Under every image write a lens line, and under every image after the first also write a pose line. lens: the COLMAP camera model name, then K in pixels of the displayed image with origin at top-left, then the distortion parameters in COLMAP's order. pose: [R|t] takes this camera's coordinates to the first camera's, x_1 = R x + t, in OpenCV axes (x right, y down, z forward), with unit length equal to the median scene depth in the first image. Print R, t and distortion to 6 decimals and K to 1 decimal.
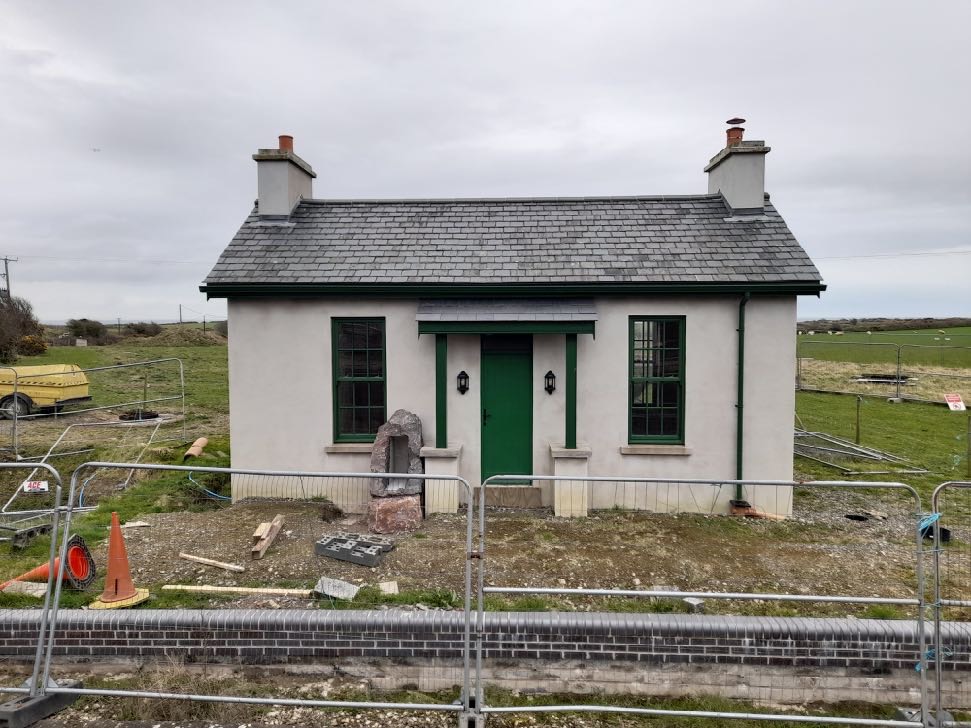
lens RADIAL K [[727.9, 0, 485.5], [0, 727.9, 364.0], [0, 0, 1]] dist [0.023088, -0.002300]
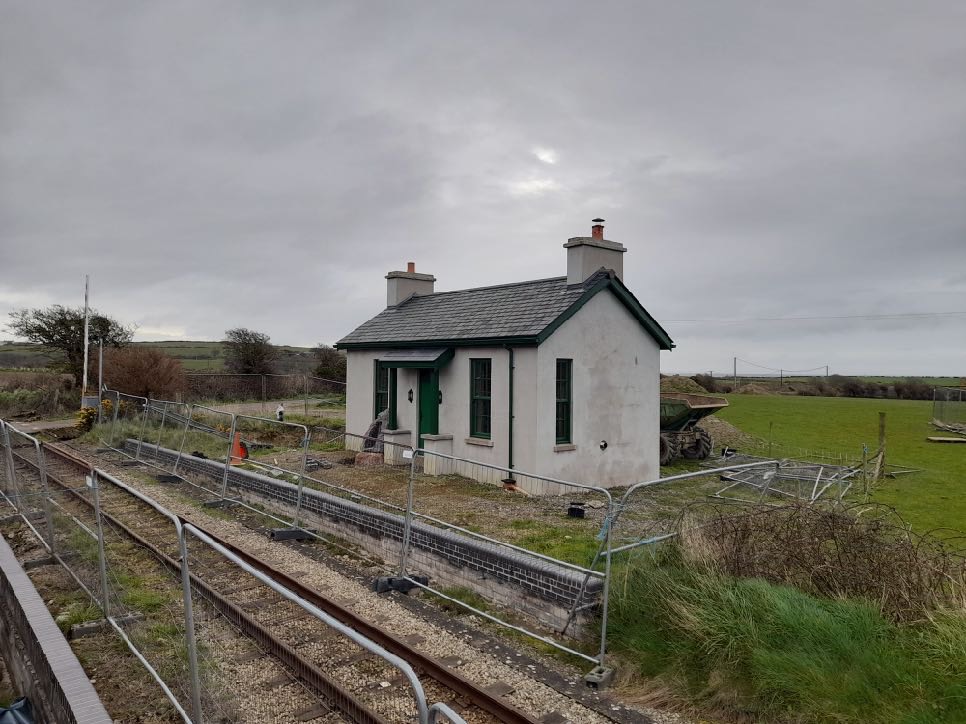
lens RADIAL K [[724.2, 0, 483.0], [0, 724.2, 362.0], [0, 0, 1]] dist [0.023088, -0.002300]
pose [[0.670734, 0.003910, -0.741688, 1.423243], [-0.062869, 0.996687, -0.051600, 0.024863], [0.739029, 0.081239, 0.668757, -0.075199]]
